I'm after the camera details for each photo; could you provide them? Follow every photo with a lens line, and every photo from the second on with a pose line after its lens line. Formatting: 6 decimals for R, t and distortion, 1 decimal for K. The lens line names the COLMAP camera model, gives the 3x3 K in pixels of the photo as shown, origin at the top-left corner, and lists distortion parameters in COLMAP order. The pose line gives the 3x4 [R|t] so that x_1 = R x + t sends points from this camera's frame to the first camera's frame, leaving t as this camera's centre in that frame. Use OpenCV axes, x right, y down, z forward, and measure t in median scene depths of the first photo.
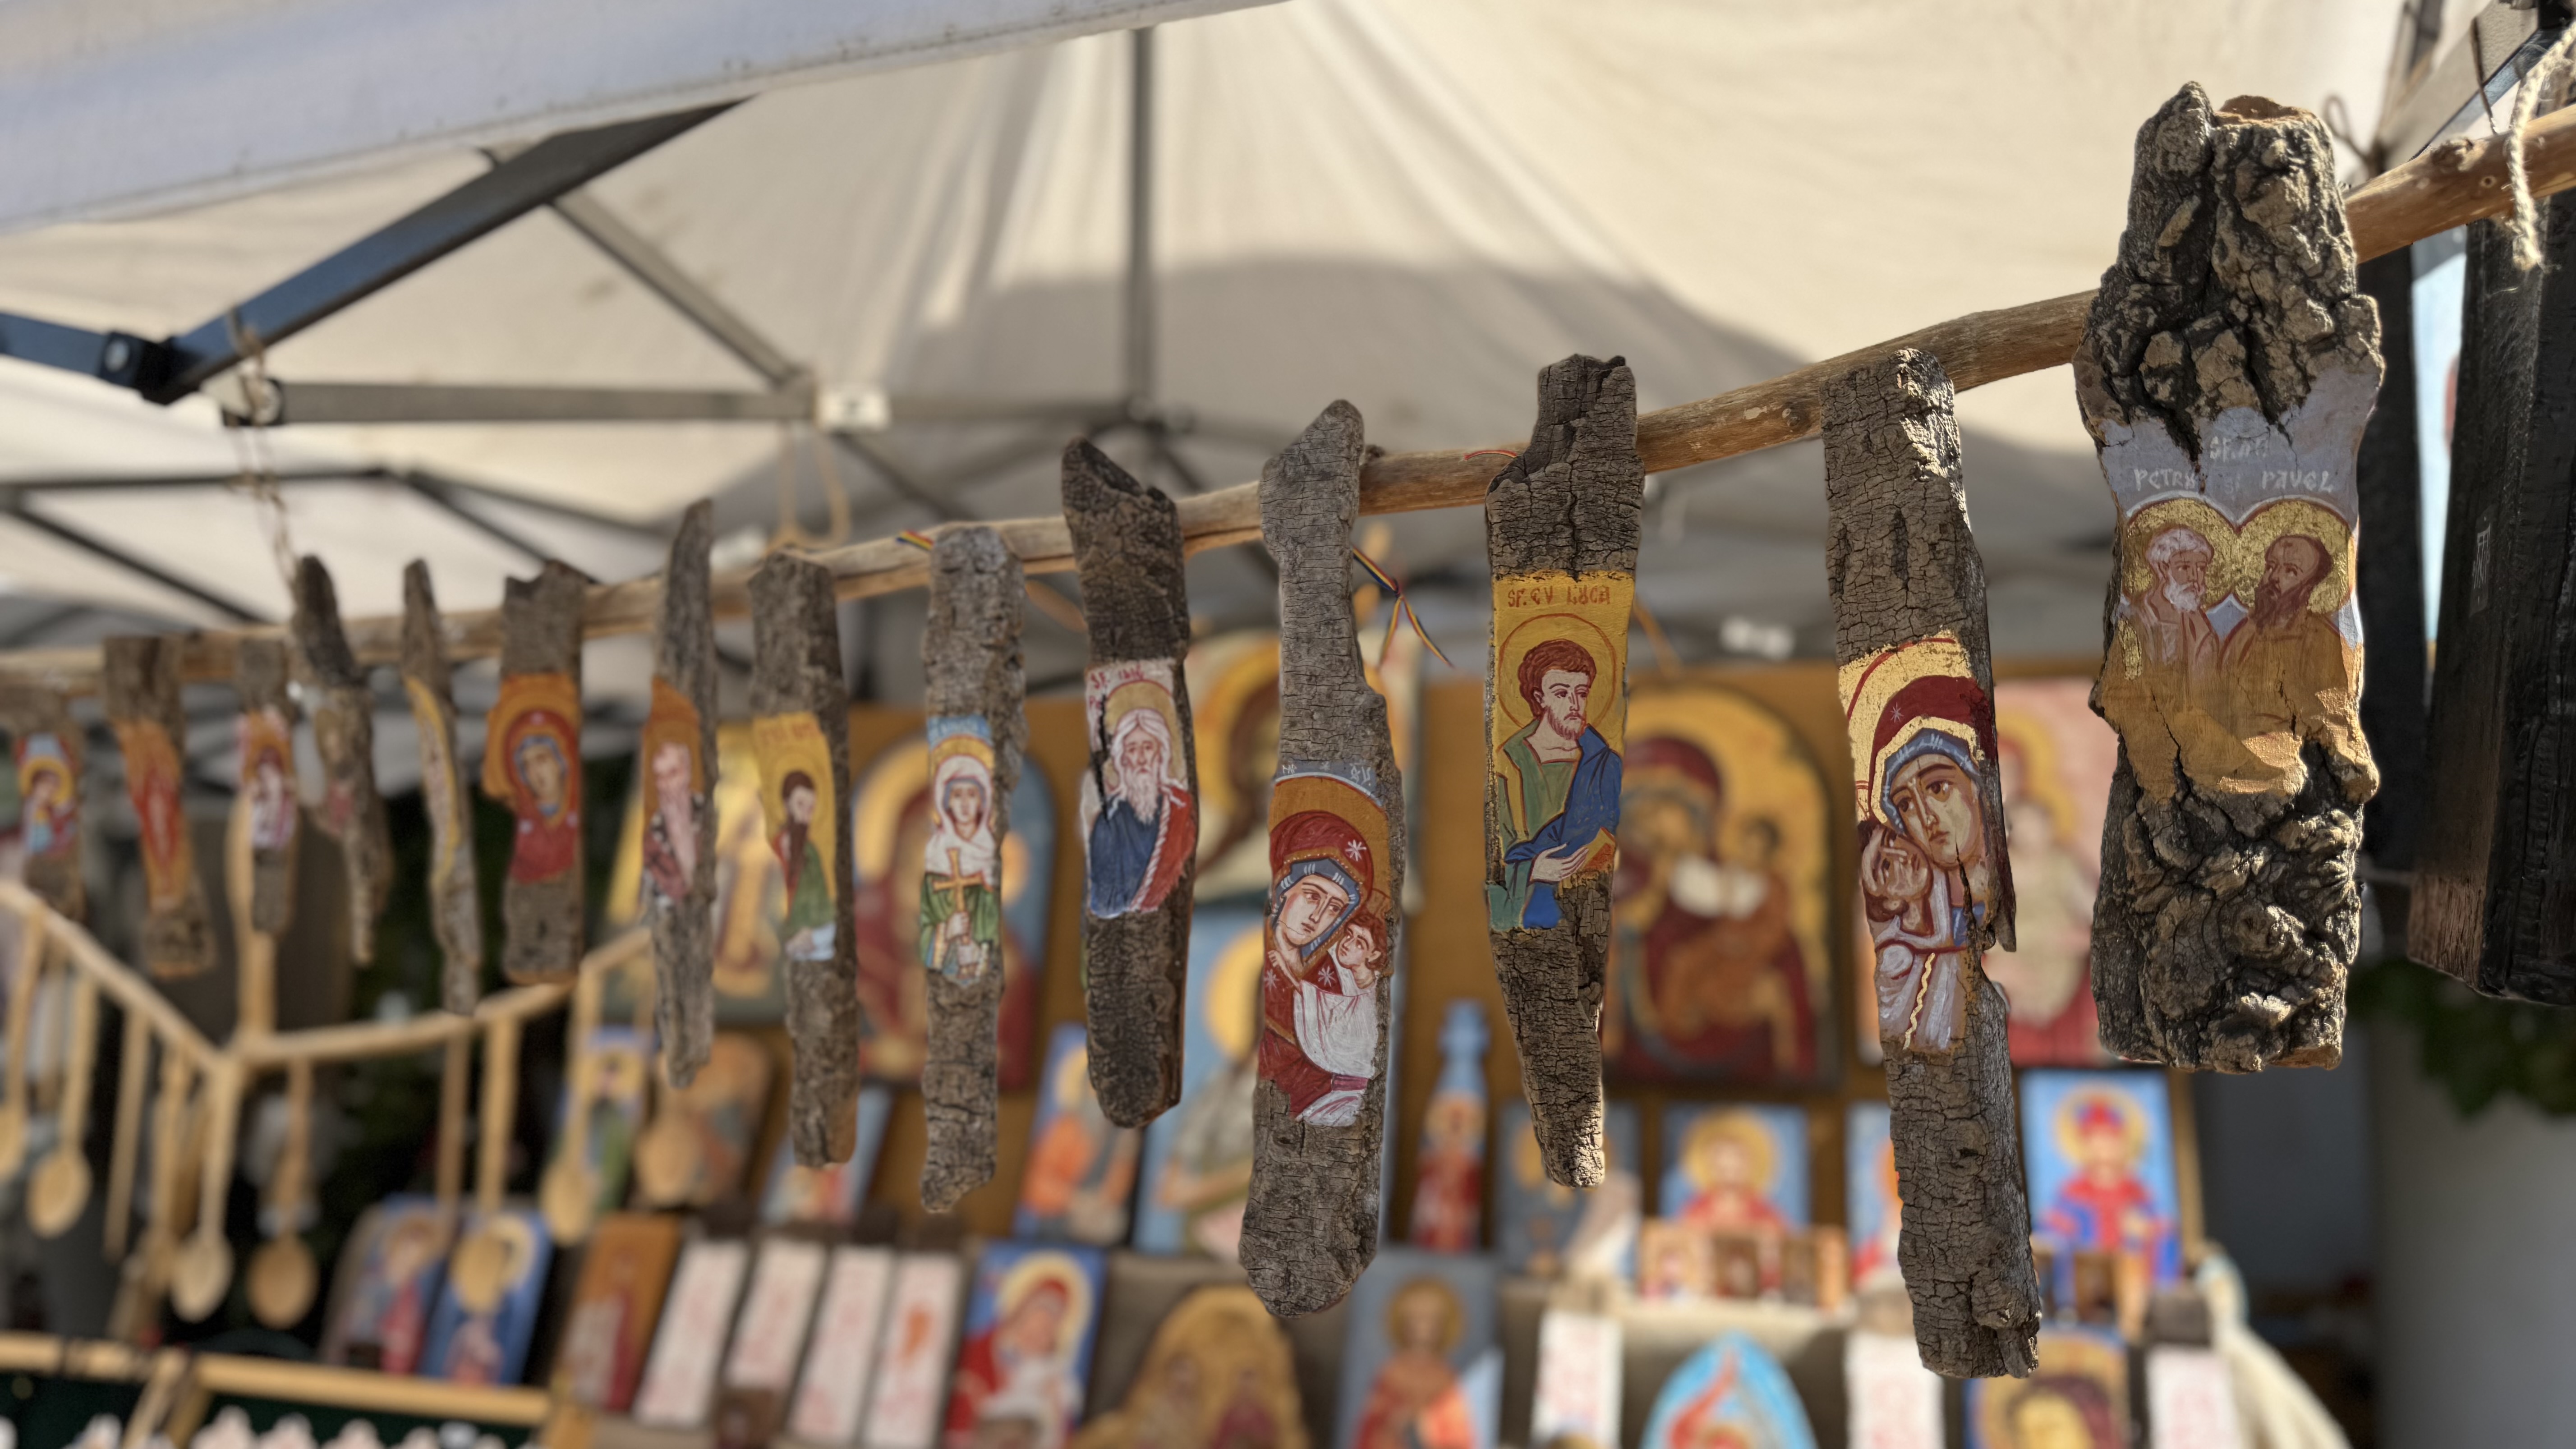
lens RADIAL K [[1834.6, 0, 1272.9], [0, 1834.6, 702.5], [0, 0, 1]] dist [0.132478, -0.256092]
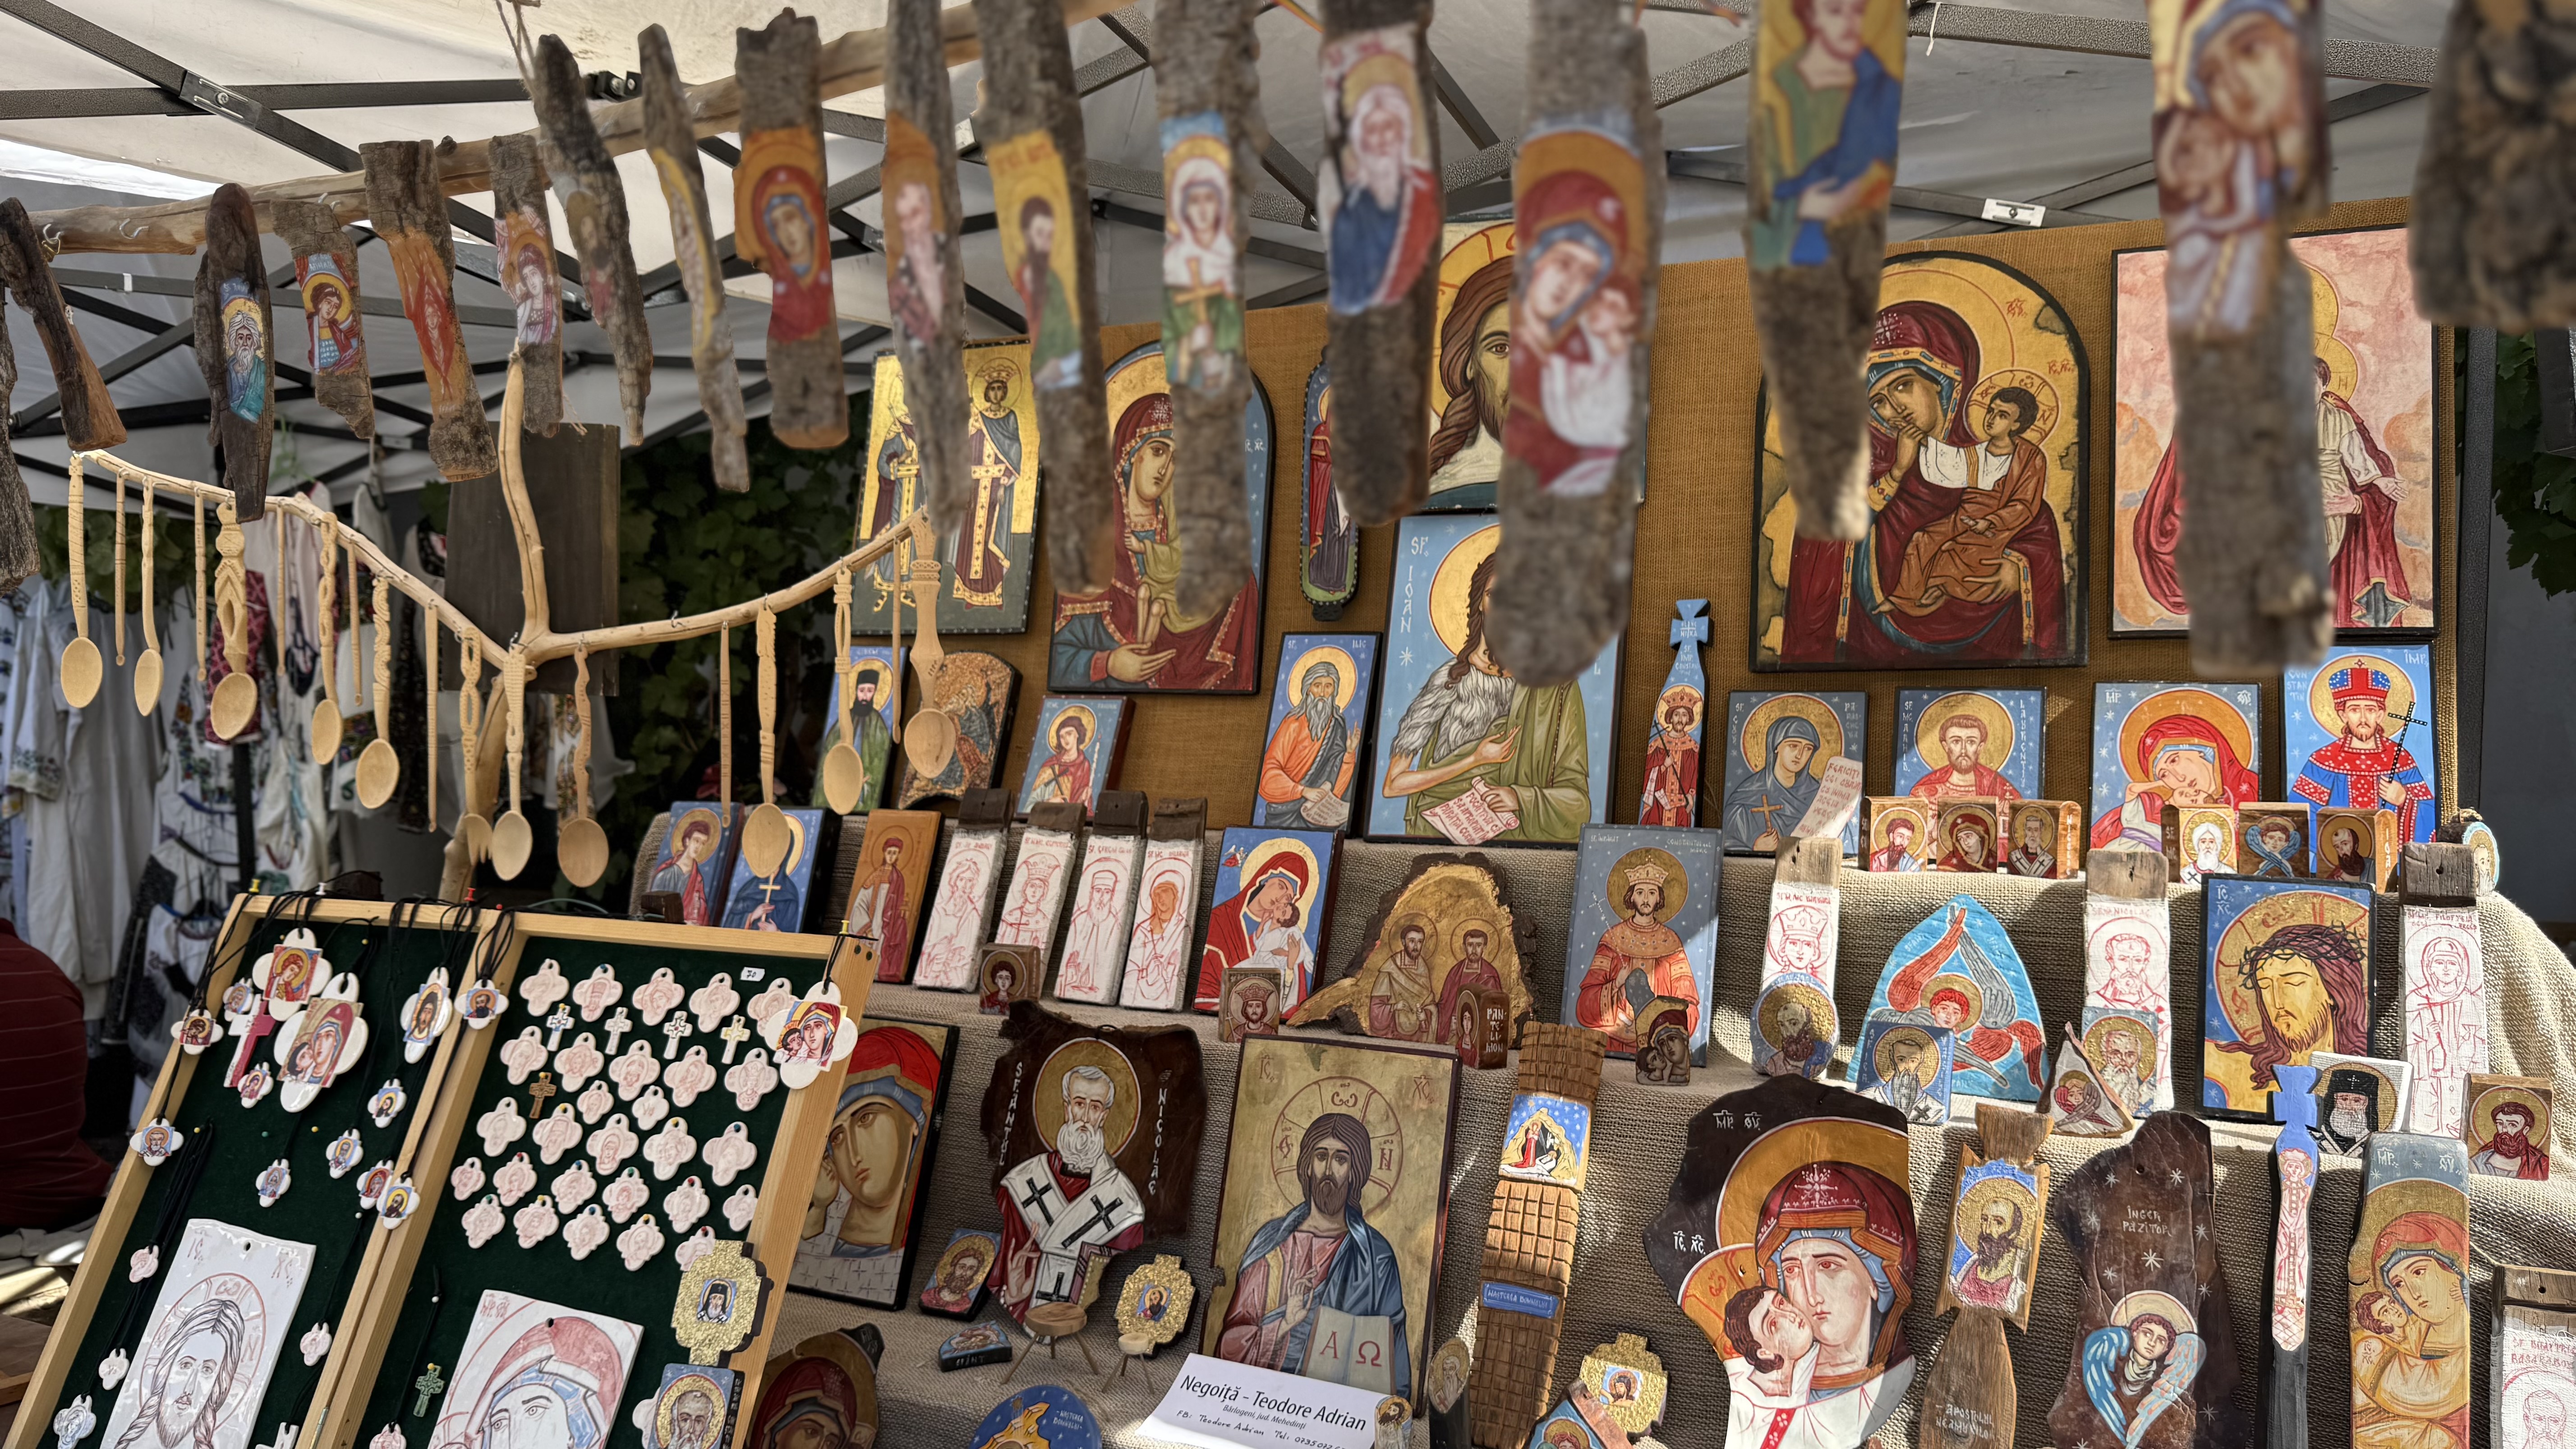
lens RADIAL K [[1832.8, 0, 1280.0], [0, 1832.8, 721.1], [0, 0, 1]] dist [0.144612, -0.300591]
pose [[0.993706, -0.009933, -0.111578, -0.015405], [0.030211, 0.982917, 0.181554, 0.123105], [0.107868, -0.183782, 0.977031, -0.012736]]
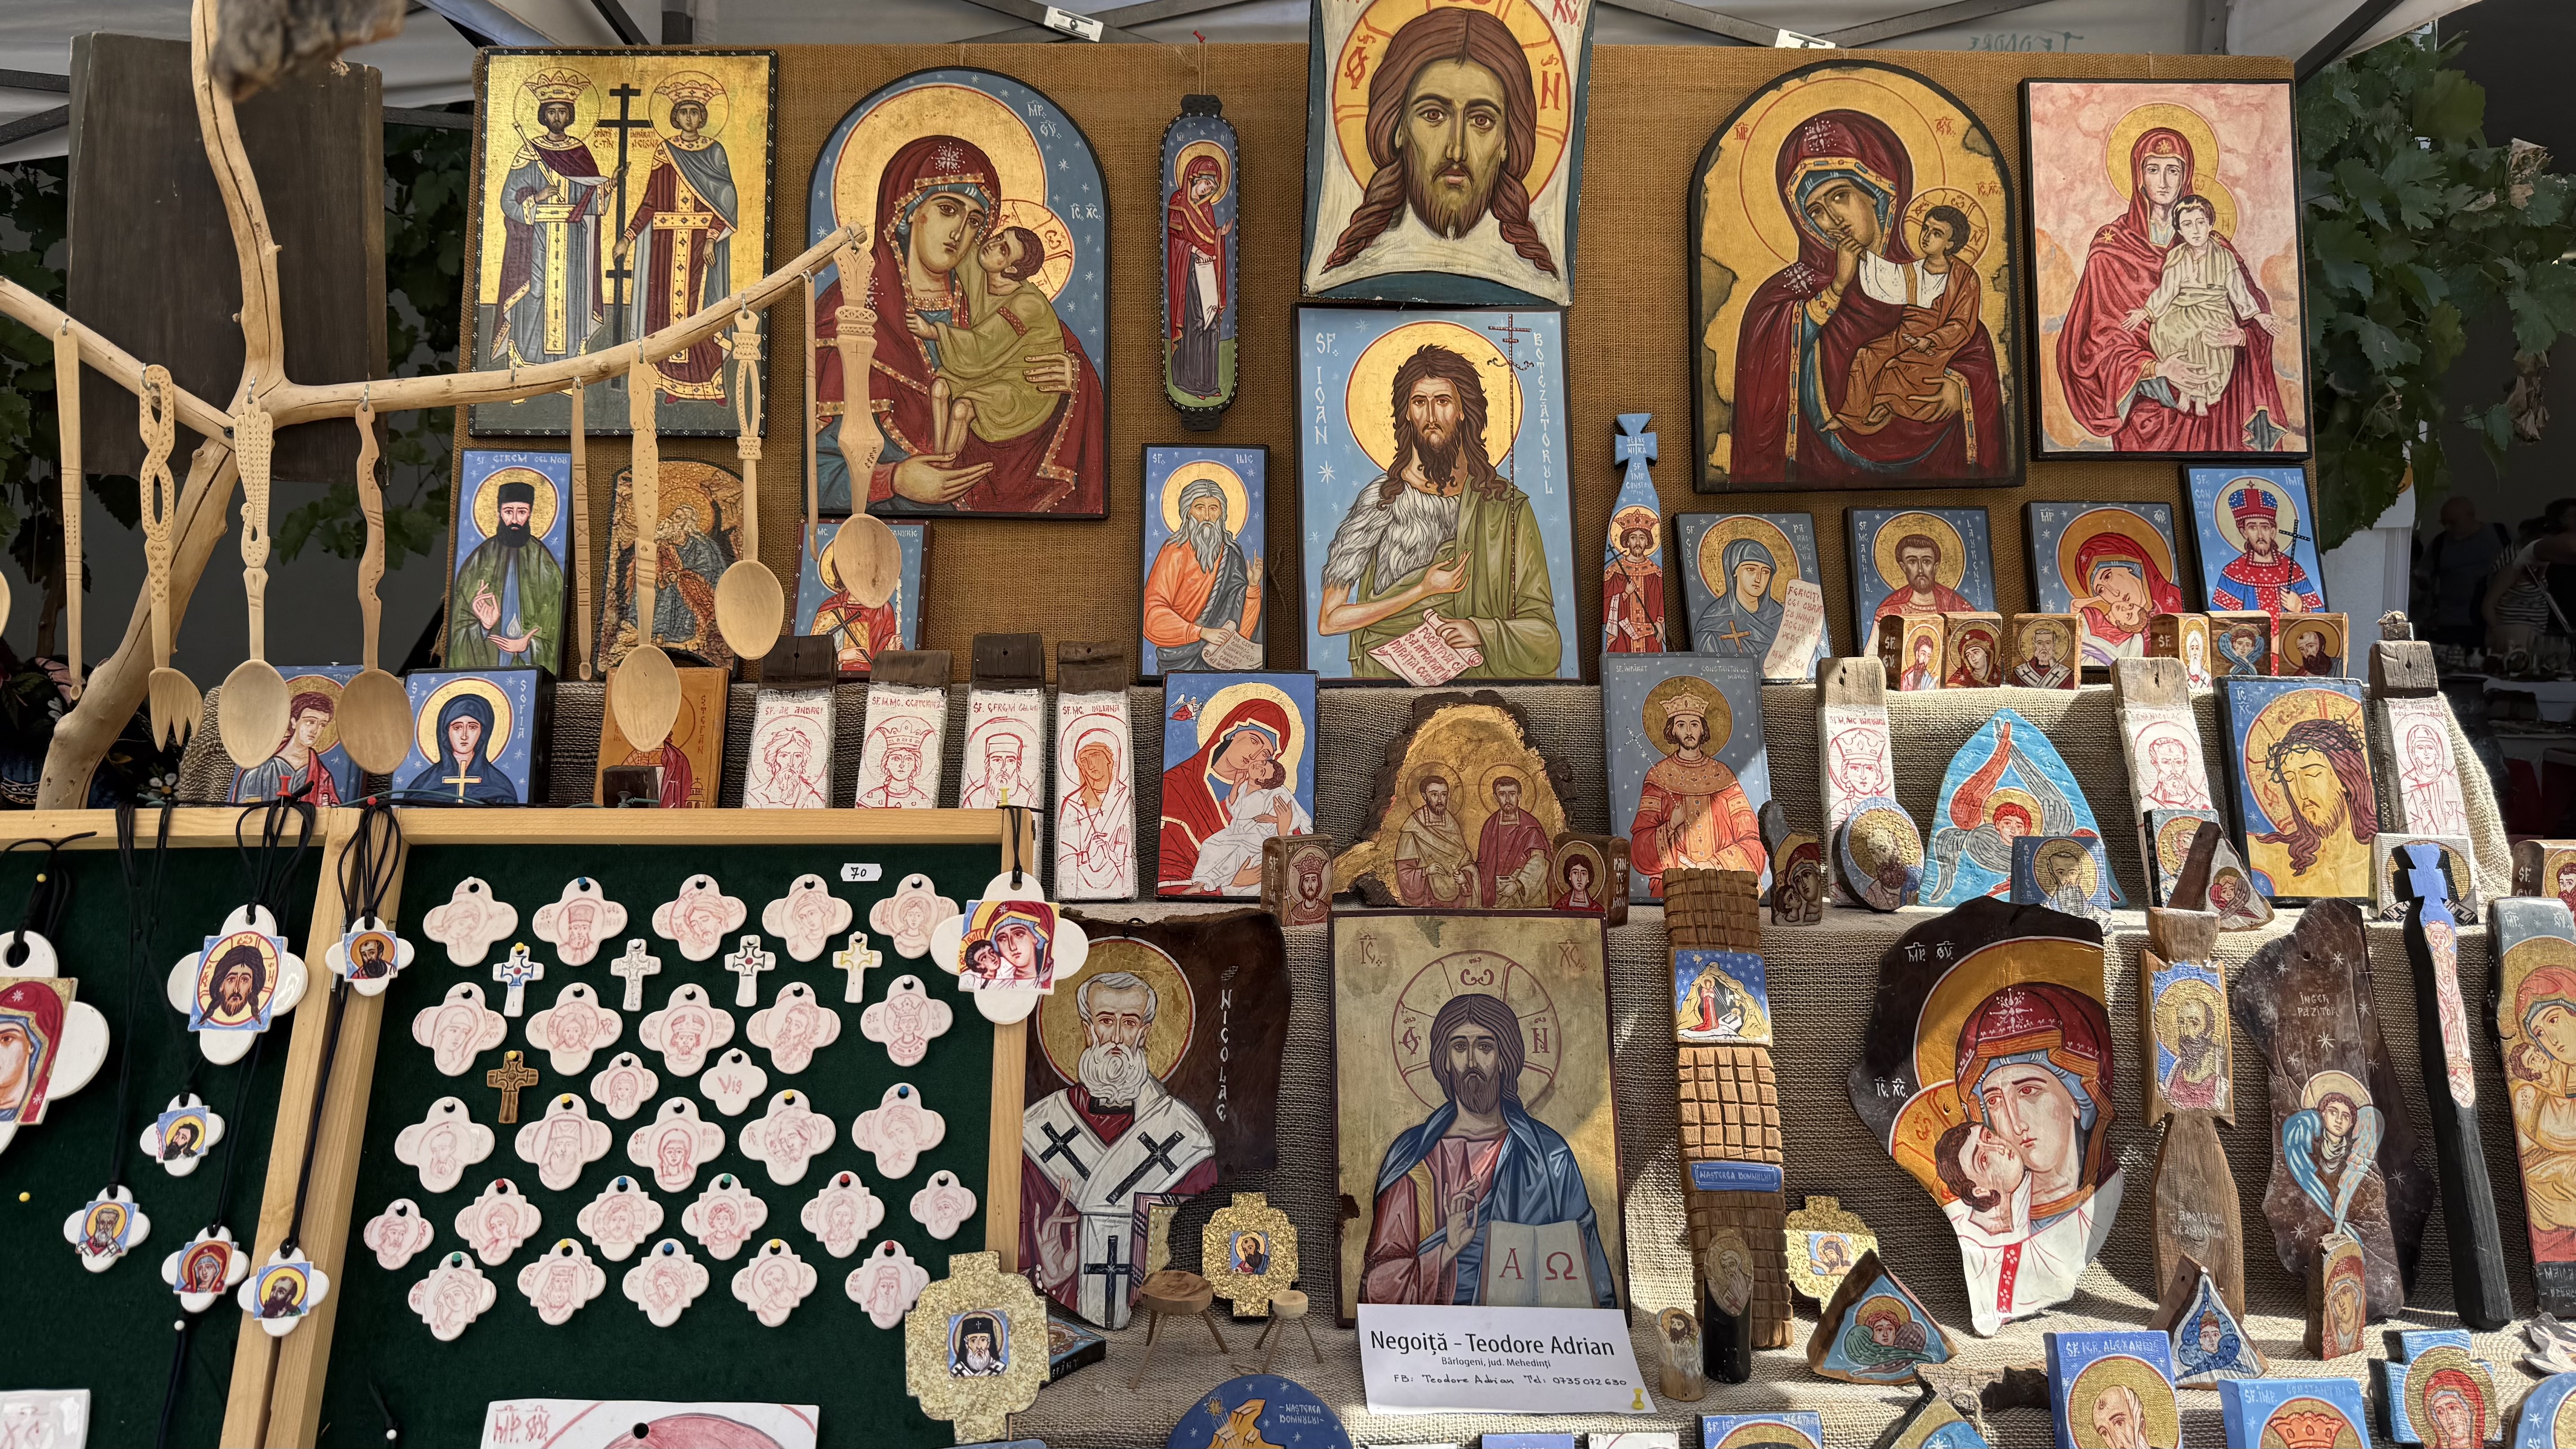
lens RADIAL K [[1834.6, 0, 1272.9], [0, 1834.6, 702.5], [0, 0, 1]] dist [0.132478, -0.256092]
pose [[0.932503, -0.036006, 0.359362, -1.139805], [-0.046712, 0.974636, 0.218865, 0.322607], [-0.358128, -0.220879, 0.907170, 0.570446]]
